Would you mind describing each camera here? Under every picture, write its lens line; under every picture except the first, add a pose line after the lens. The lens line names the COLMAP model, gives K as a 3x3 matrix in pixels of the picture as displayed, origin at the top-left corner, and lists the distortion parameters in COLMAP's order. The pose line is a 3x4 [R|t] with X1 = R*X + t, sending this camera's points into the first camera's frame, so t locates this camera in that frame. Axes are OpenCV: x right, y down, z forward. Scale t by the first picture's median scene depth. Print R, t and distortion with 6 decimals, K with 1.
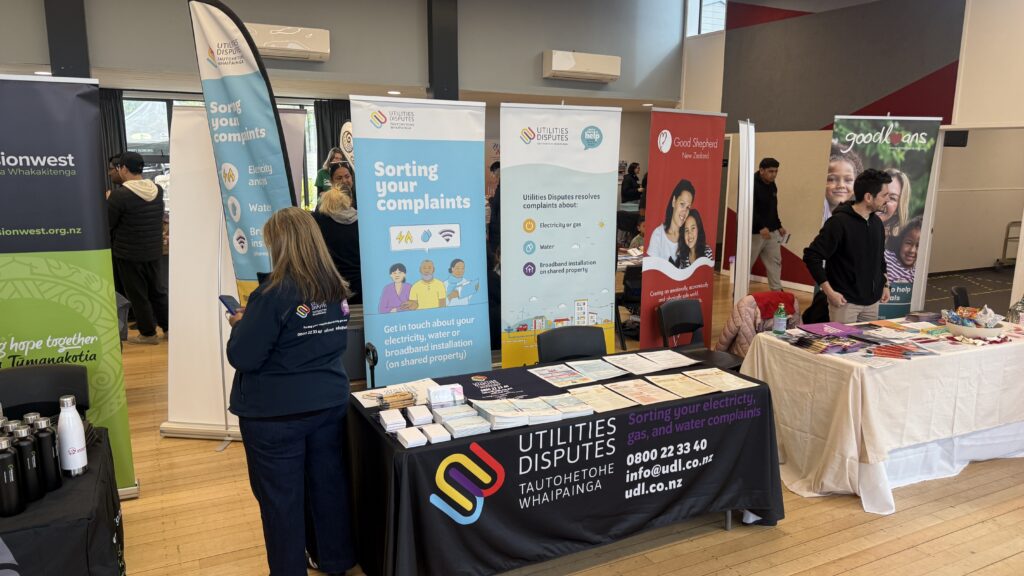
lens RADIAL K [[723.1, 0, 514.2], [0, 723.1, 294.4], [0, 0, 1]] dist [0.085841, -0.107827]
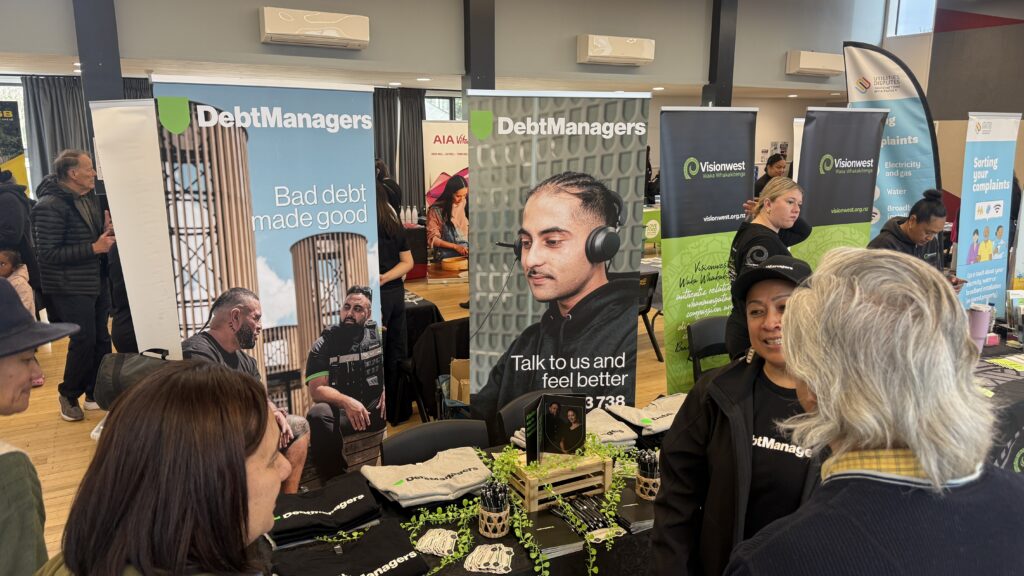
lens RADIAL K [[723.1, 0, 517.8], [0, 723.1, 301.0], [0, 0, 1]] dist [0.085841, -0.107827]
pose [[0.997791, -0.024302, 0.061824, -1.009005], [0.021852, 0.998961, 0.039997, 0.017983], [-0.062732, -0.038558, 0.997285, -0.335497]]
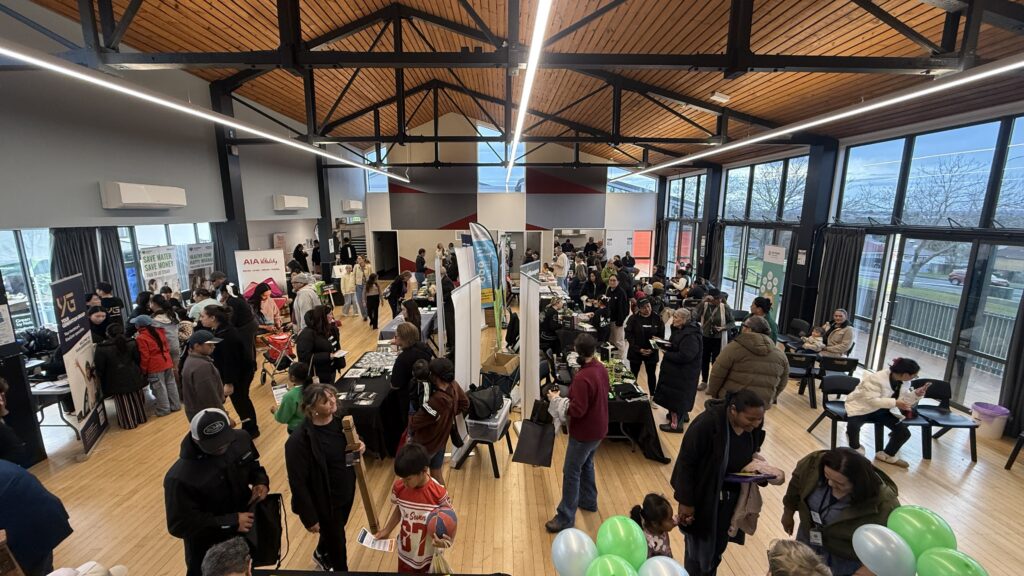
lens RADIAL K [[407.2, 0, 507.1], [0, 407.2, 289.6], [0, 0, 1]] dist [0.004628, 0.000070]
pose [[0.439940, -0.181345, 0.879526, -2.038444], [0.173611, 0.978097, 0.114829, -0.225591], [-0.881086, 0.102177, 0.461787, -0.140450]]
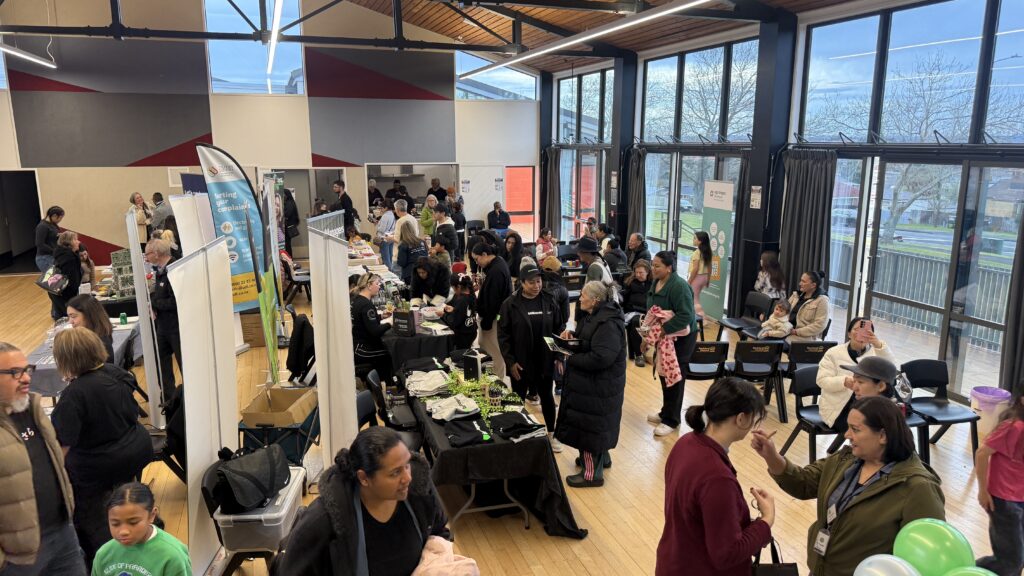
lens RADIAL K [[723.1, 0, 508.2], [0, 723.1, 296.2], [0, 0, 1]] dist [0.085841, -0.107827]
pose [[0.150614, -0.220409, 0.963709, -2.032802], [0.187521, 0.963501, 0.191055, -0.192379], [-0.970645, 0.151940, 0.186448, -0.128694]]
